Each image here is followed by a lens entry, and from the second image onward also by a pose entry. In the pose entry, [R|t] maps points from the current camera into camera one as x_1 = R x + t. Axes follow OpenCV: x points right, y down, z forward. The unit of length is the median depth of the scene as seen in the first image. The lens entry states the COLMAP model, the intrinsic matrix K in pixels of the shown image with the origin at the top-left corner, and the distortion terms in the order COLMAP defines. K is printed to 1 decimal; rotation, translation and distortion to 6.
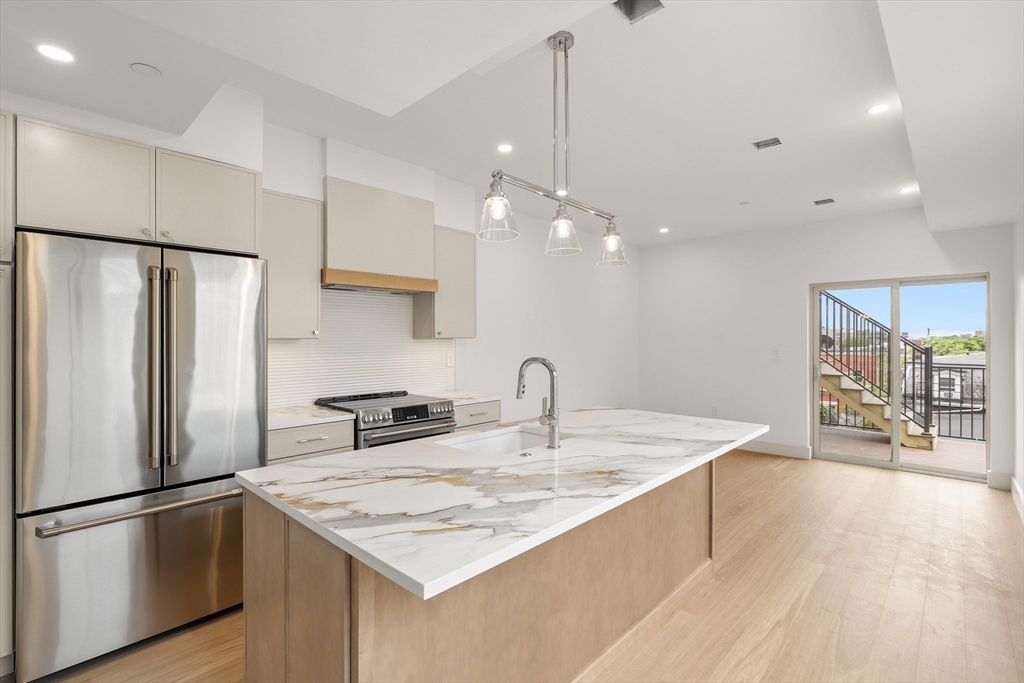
lens RADIAL K [[467.8, 0, 509.5], [0, 467.8, 338.2], [0, 0, 1]] dist [-0.024428, 0.000111]
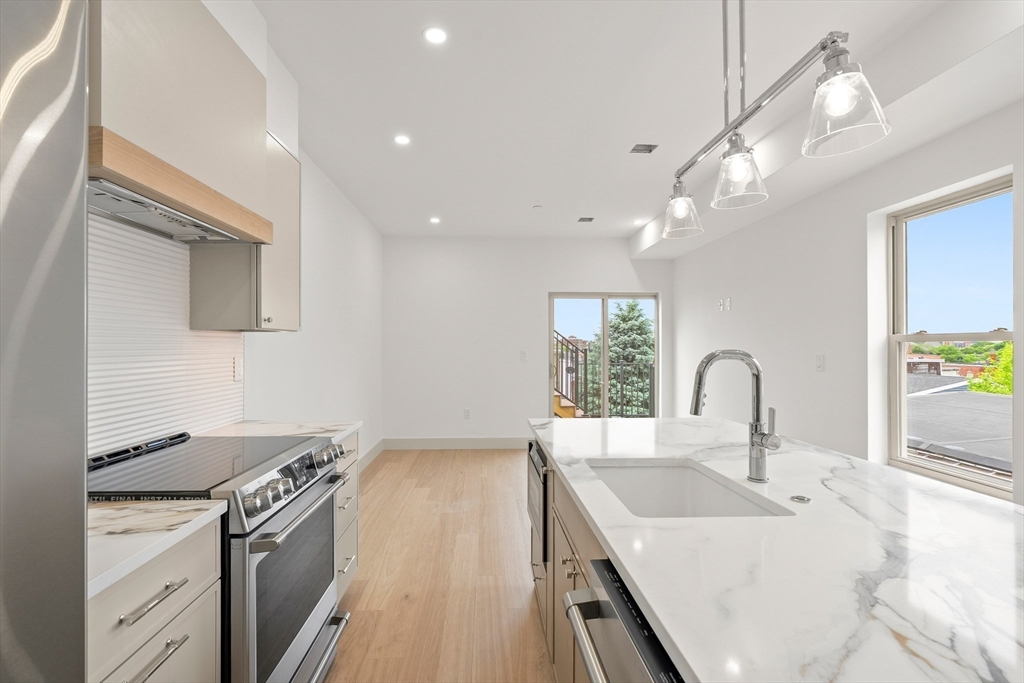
lens RADIAL K [[471.2, 0, 496.3], [0, 471.2, 343.5], [0, 0, 1]] dist [-0.005564, -0.000122]
pose [[0.704055, 0.005107, 0.710128, -0.639958], [-0.003220, 0.999987, -0.003999, 0.032362], [-0.710139, 0.000528, 0.704062, 0.739884]]
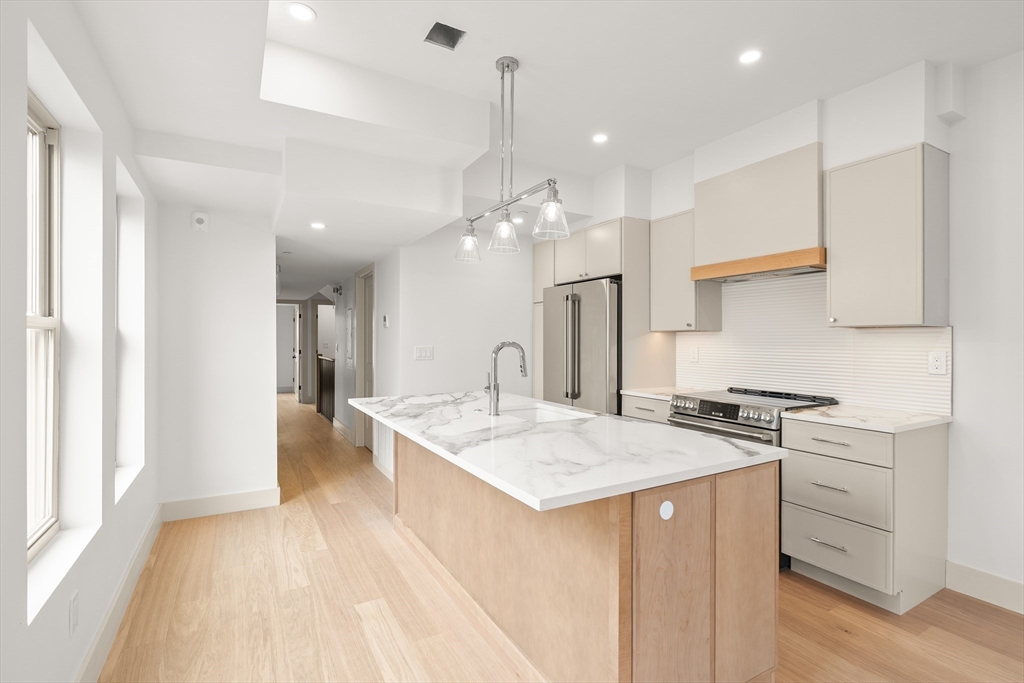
lens RADIAL K [[486.7, 0, 511.3], [0, 486.7, 340.1], [0, 0, 1]] dist [0.000793, -0.000046]
pose [[-0.294357, 0.004729, -0.955684, 1.231313], [0.000763, 0.999989, 0.004713, 0.028975], [0.955695, 0.000658, -0.294357, 1.338988]]
